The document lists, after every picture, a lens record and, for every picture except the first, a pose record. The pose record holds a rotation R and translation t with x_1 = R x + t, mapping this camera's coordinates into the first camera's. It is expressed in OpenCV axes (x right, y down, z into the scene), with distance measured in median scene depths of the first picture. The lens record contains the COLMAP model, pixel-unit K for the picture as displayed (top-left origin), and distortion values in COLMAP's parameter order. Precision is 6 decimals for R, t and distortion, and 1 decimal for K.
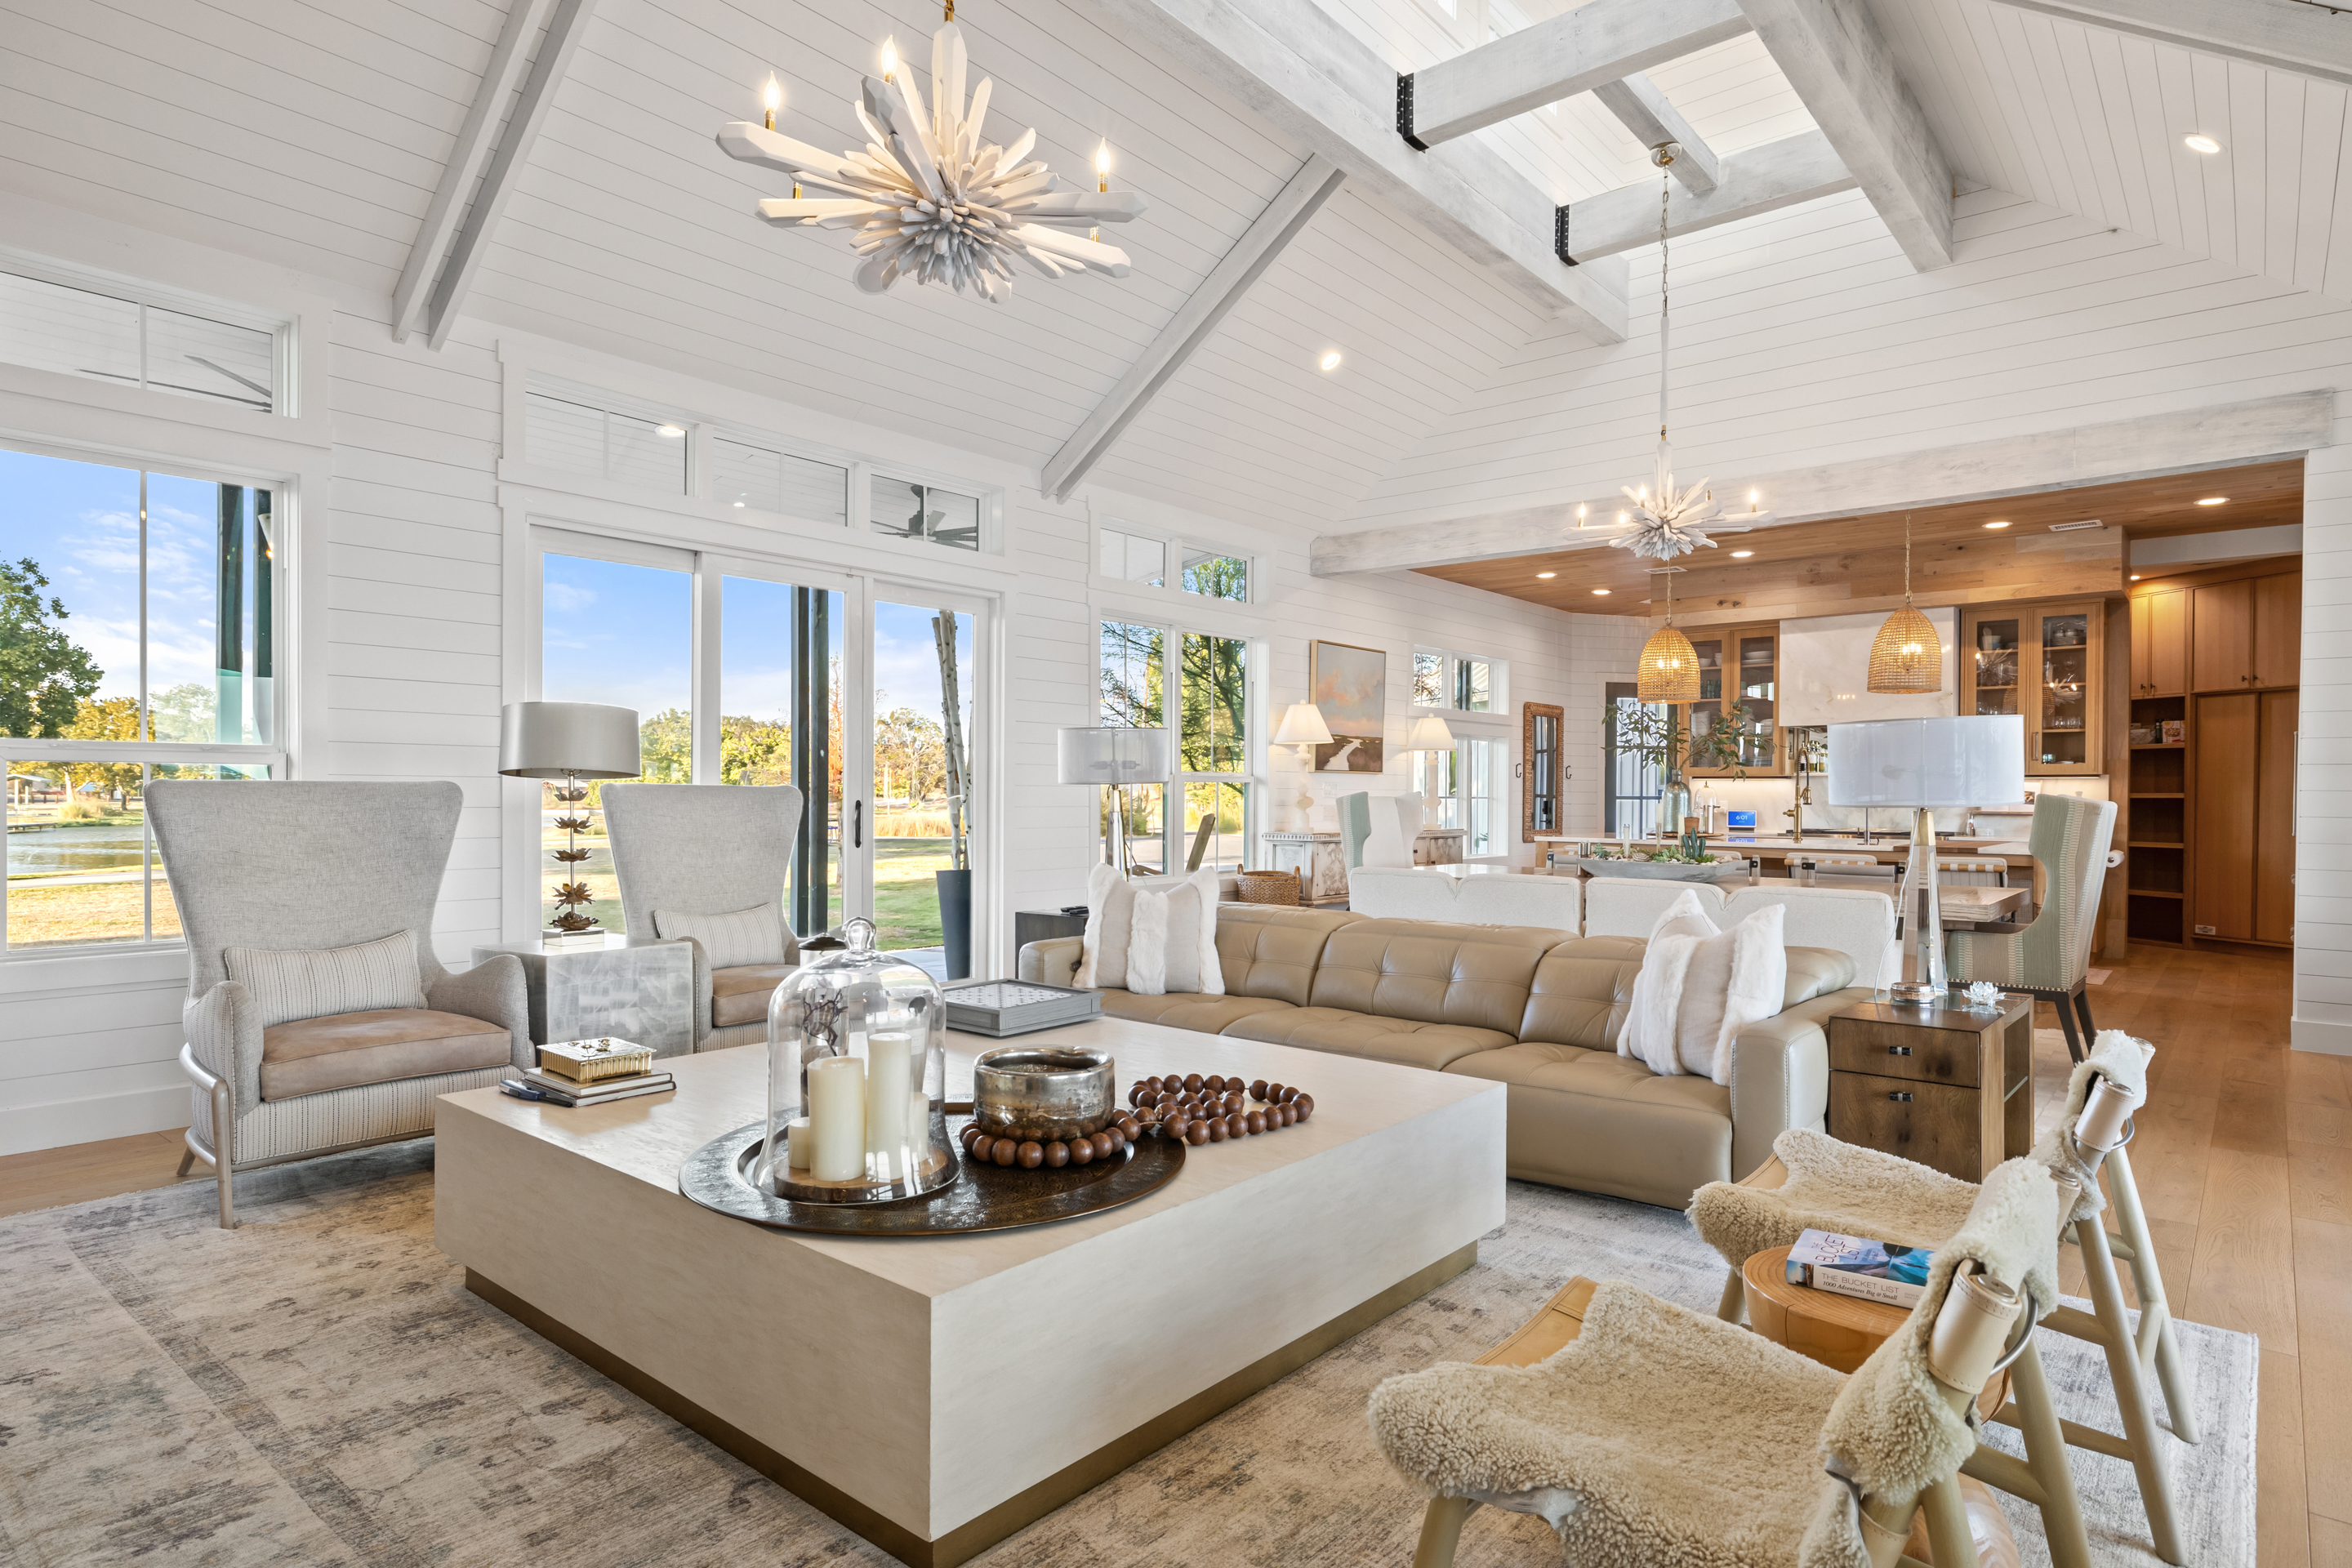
lens RADIAL K [[1289.2, 0, 1180.2], [0, 1289.2, 812.5], [0, 0, 1]] dist [-0.001286, 0.000196]
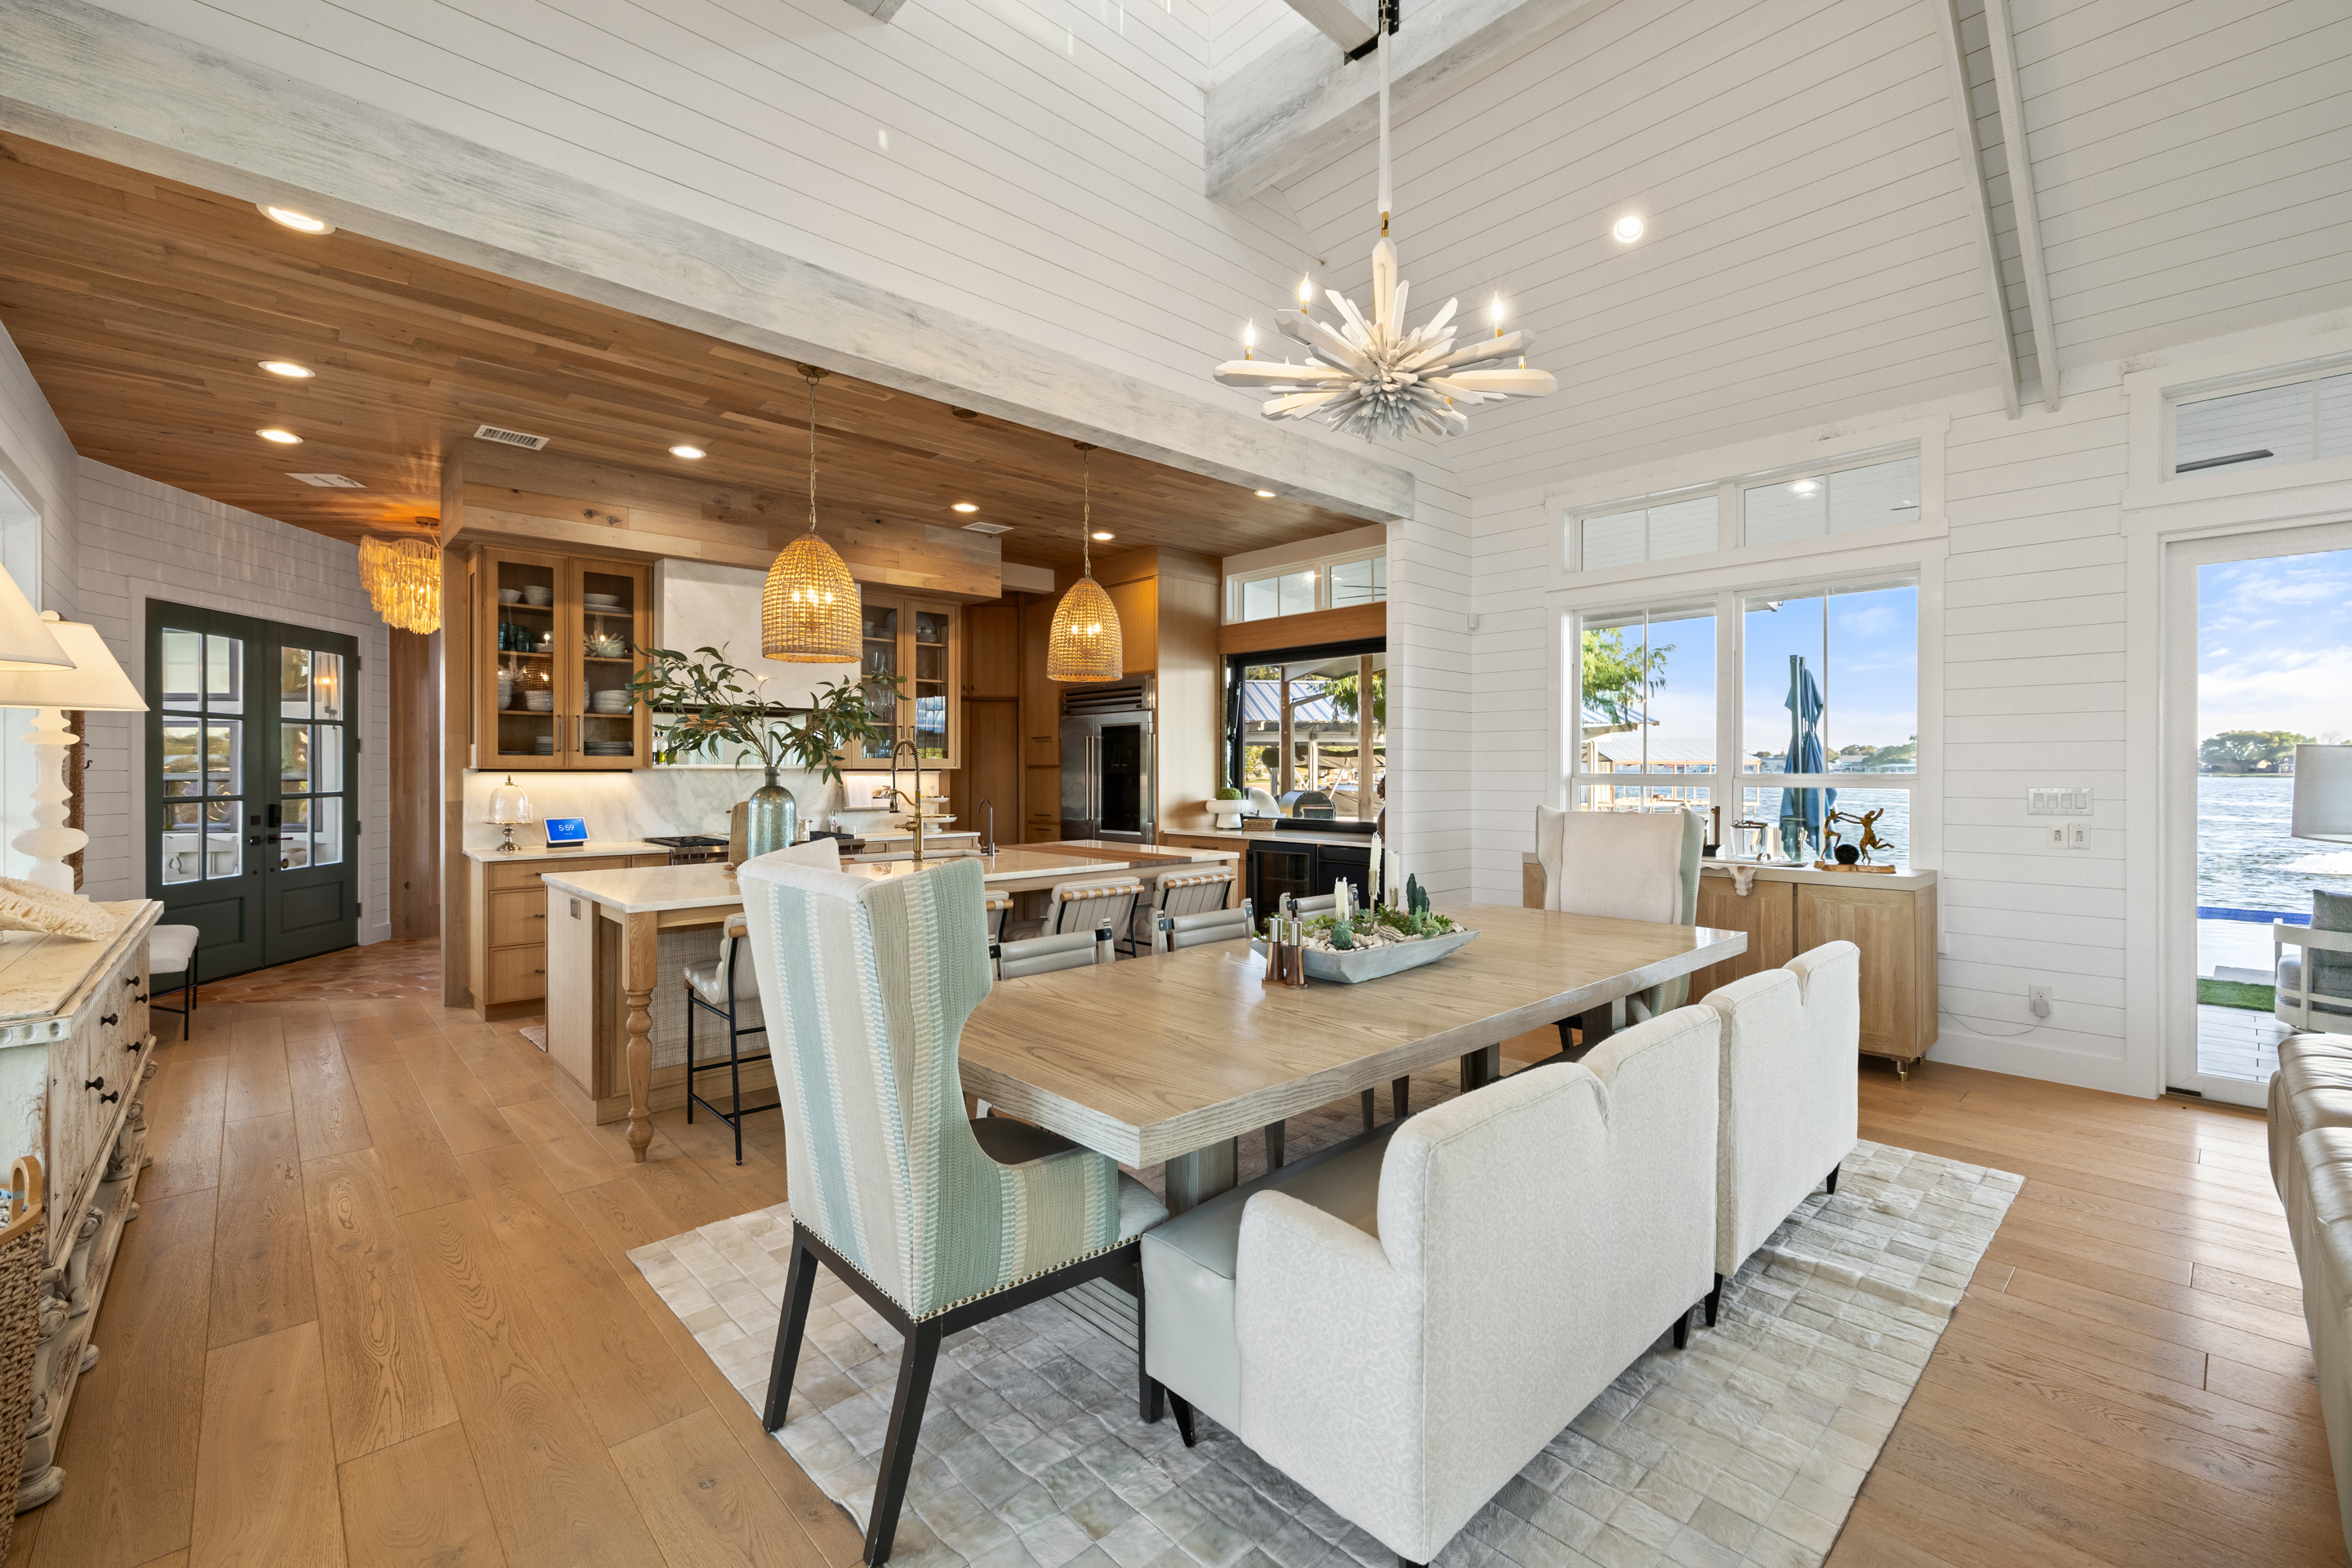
lens RADIAL K [[993.2, 0, 1179.4], [0, 993.2, 773.7], [0, 0, 1]] dist [0.003685, -0.000109]
pose [[0.115019, -0.009107, 0.993321, -0.067592], [0.015894, 0.999847, 0.007326, -0.026601], [-0.993236, 0.014945, 0.115147, 0.671434]]
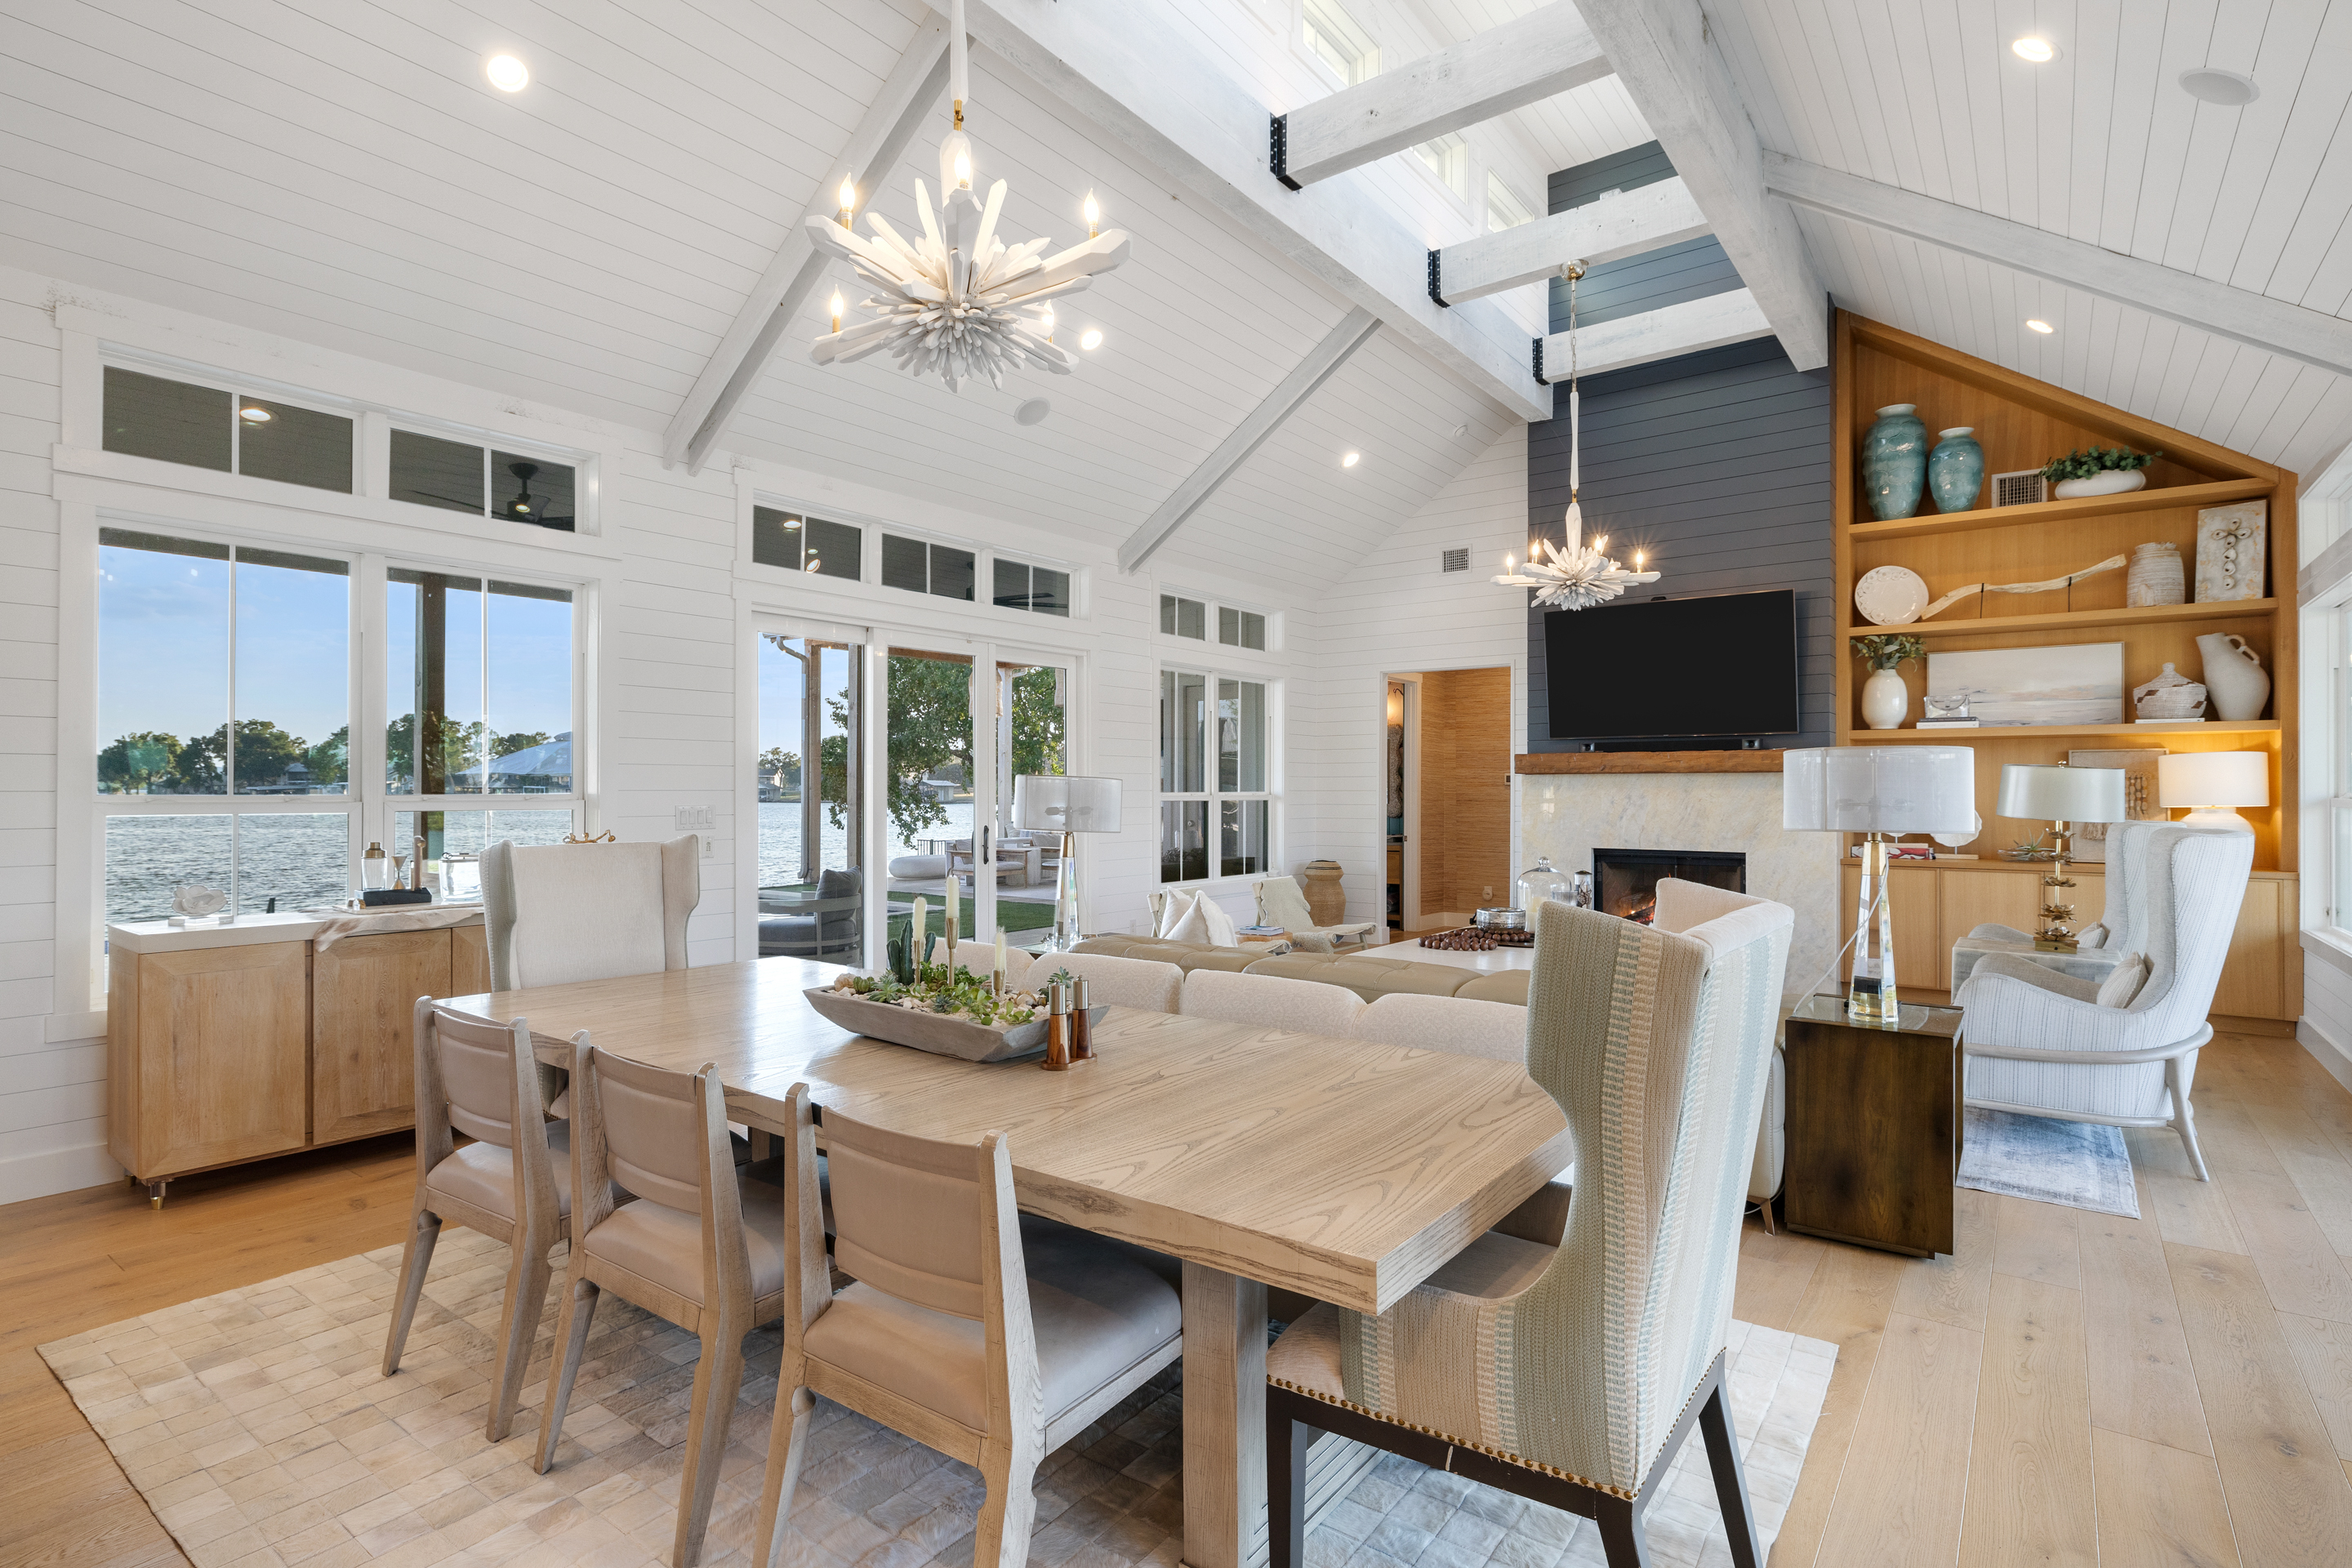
lens RADIAL K [[1157.9, 0, 1176.3], [0, 1157.9, 779.4], [0, 0, 1]] dist [-0.003242, 0.001495]
pose [[-0.998494, -0.006326, -0.054495, 0.201496], [-0.006625, 0.999964, 0.005318, -0.029091], [0.054459, 0.005671, -0.998500, 0.929020]]
